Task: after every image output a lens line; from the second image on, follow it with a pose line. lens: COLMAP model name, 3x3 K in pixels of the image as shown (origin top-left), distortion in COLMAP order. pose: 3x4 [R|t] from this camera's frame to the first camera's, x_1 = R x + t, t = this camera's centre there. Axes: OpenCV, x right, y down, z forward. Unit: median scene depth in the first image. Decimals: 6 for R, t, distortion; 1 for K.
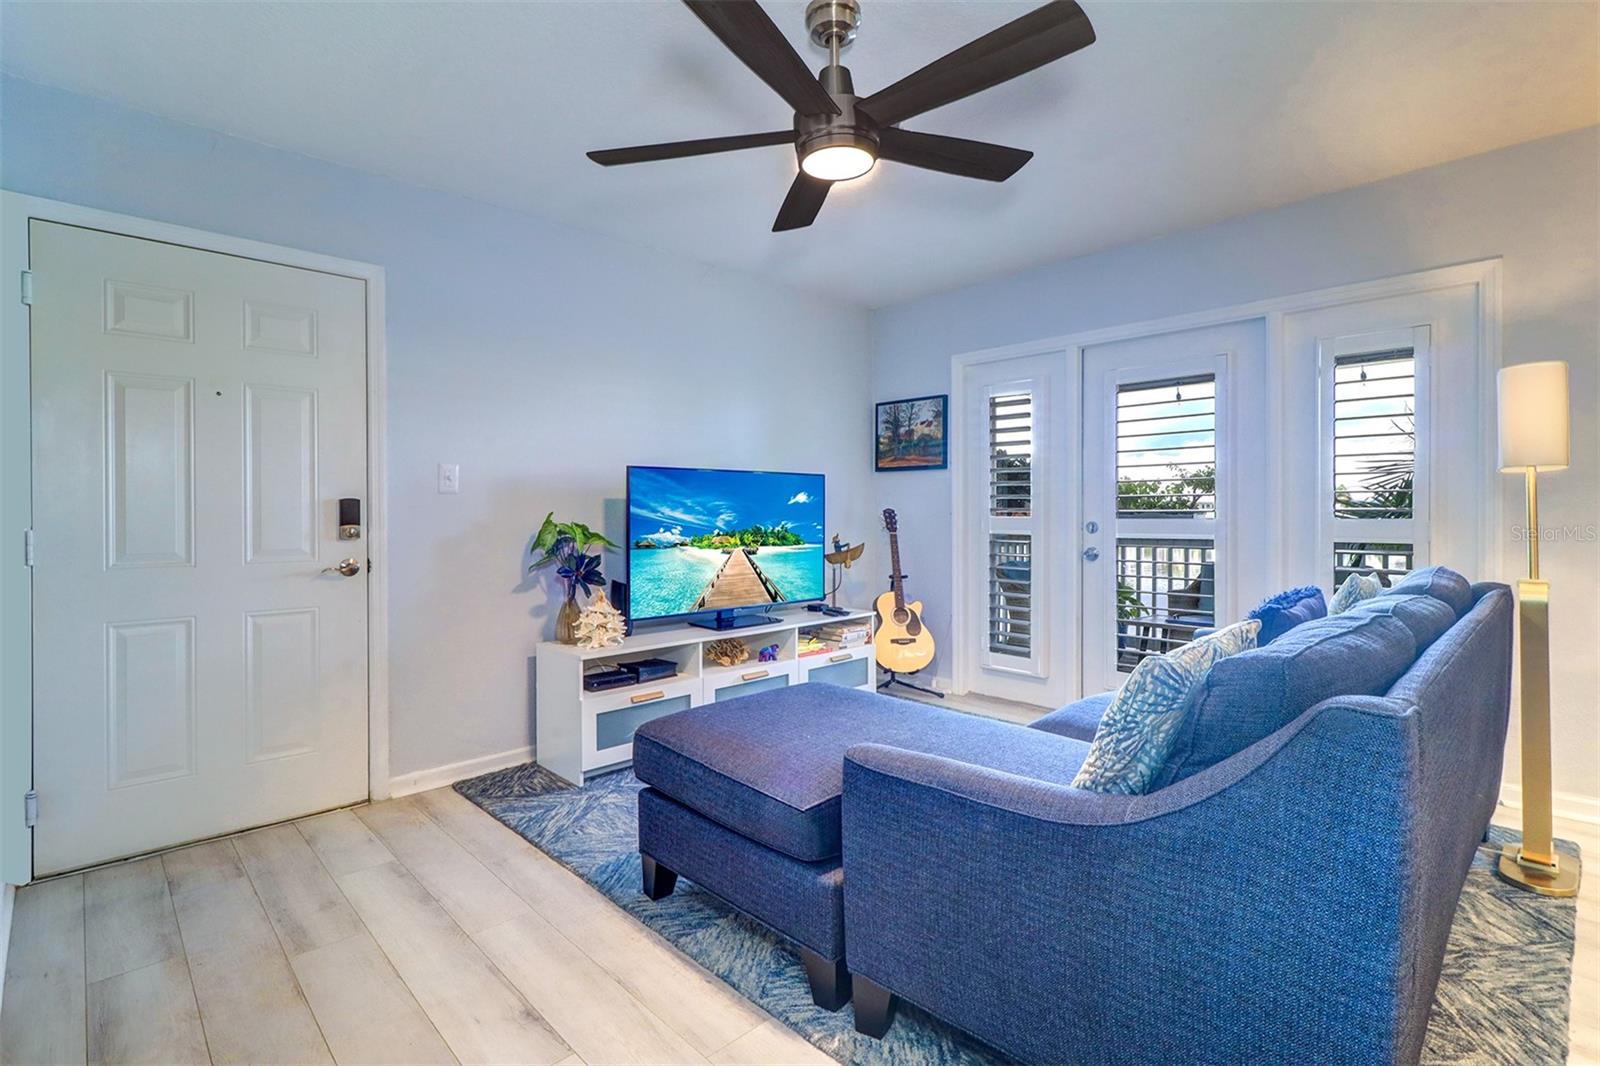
lens RADIAL K [[741.3, 0, 774.9], [0, 741.3, 515.0], [0, 0, 1]] dist [-0.004671, 0.000760]
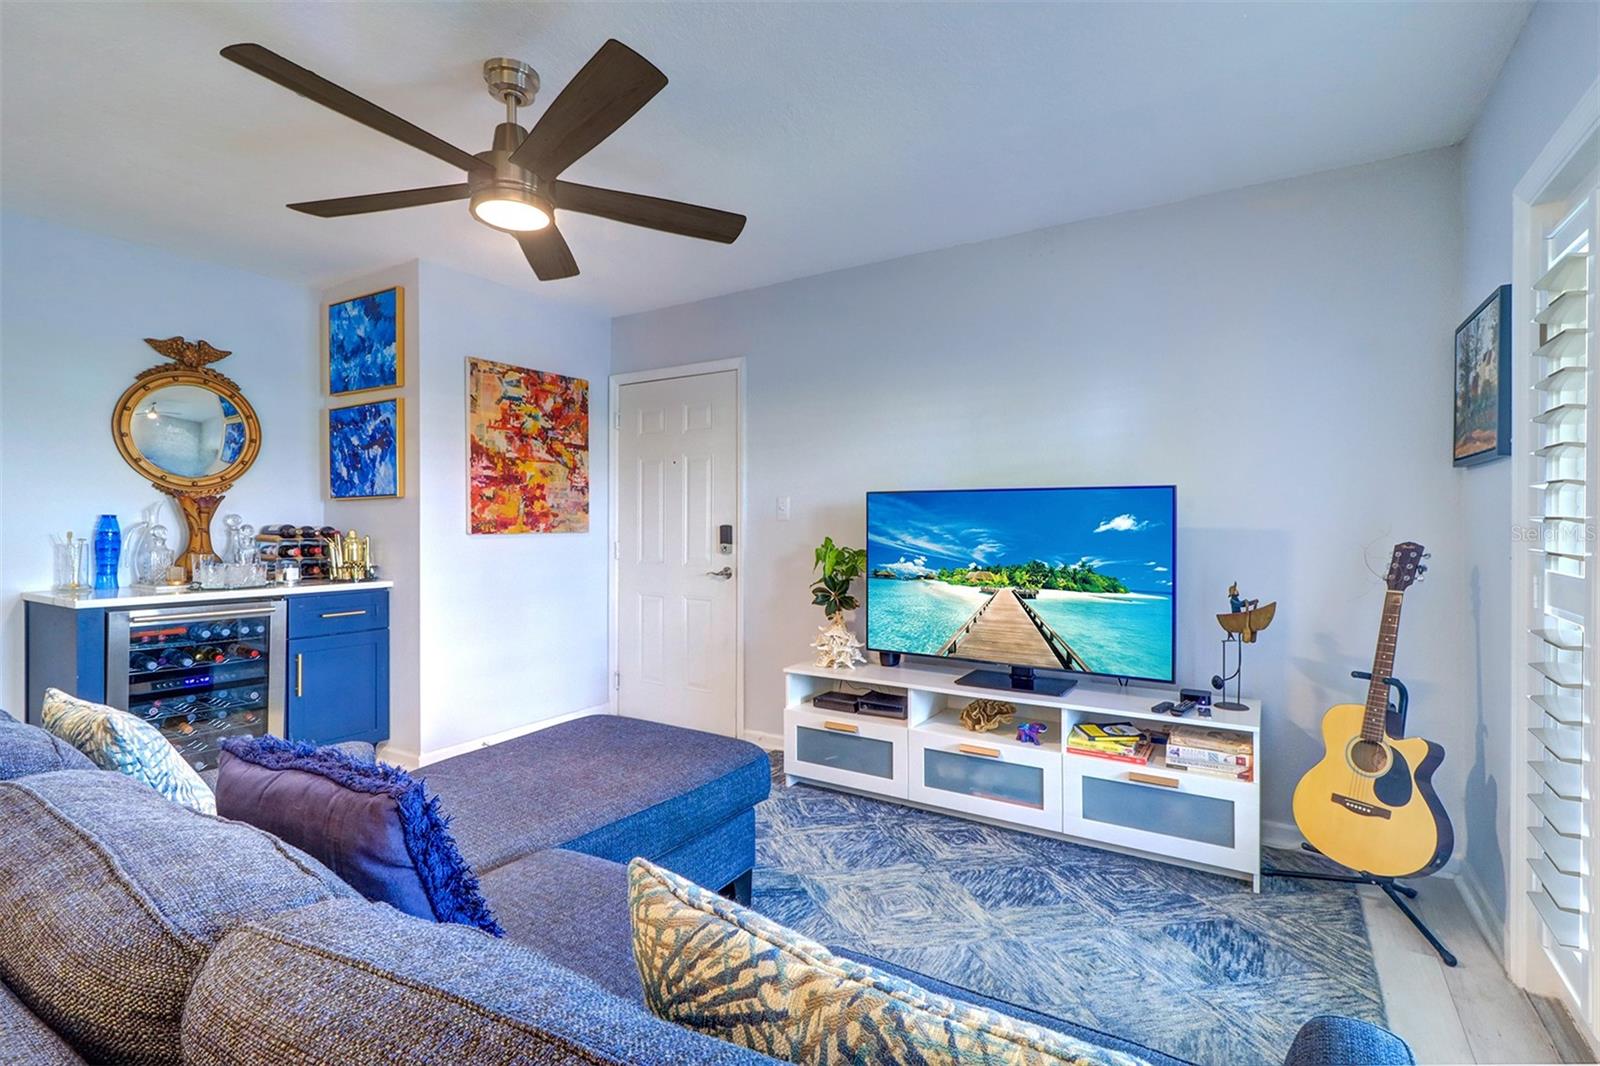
lens RADIAL K [[741.3, 0, 801.7], [0, 741.3, 528.1], [0, 0, 1]] dist [-0.004671, 0.000760]
pose [[0.262950, 0.014515, -0.964700, 0.663411], [-0.005068, 0.999894, 0.013664, -0.029132], [0.964796, 0.001296, 0.262995, 0.597805]]
